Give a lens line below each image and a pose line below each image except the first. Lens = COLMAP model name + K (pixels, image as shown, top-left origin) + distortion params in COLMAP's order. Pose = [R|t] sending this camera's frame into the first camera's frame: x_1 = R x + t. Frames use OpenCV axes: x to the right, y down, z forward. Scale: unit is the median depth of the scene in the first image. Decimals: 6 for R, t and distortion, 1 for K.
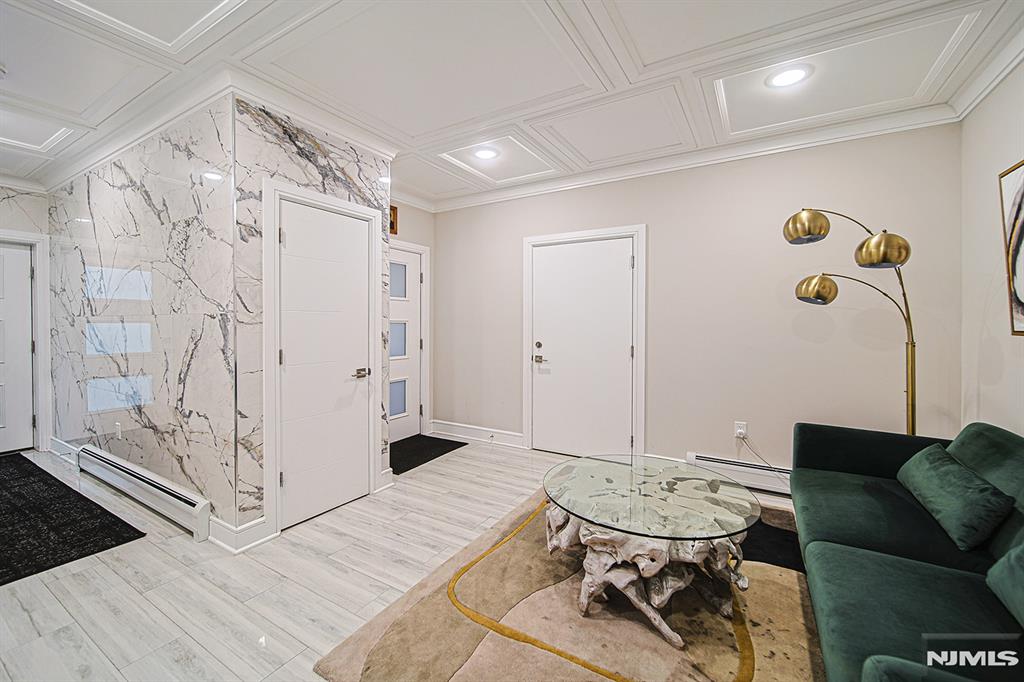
lens RADIAL K [[348.7, 0, 512.9], [0, 348.7, 324.7], [0, 0, 1]] dist [0.000174, -0.000117]
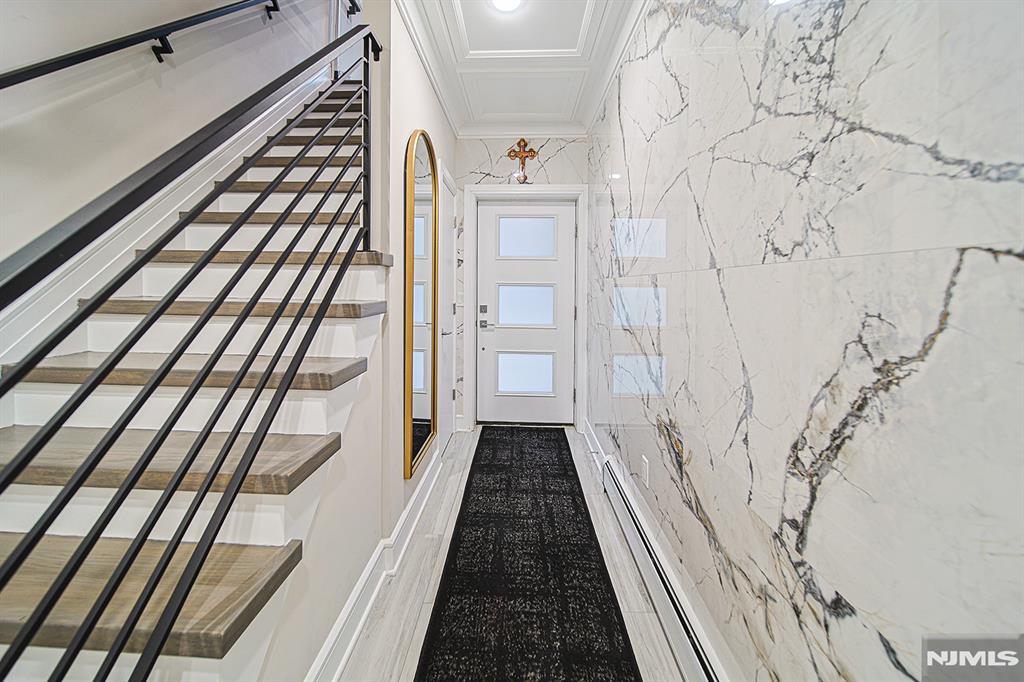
lens RADIAL K [[378.1, 0, 512.5], [0, 378.1, 293.0], [0, 0, 1]] dist [-0.000794, -0.000161]
pose [[0.405169, 0.020624, -0.914009, -0.659960], [-0.014179, 0.999767, 0.016273, -0.002197], [0.914132, 0.006367, 0.405367, 0.547114]]
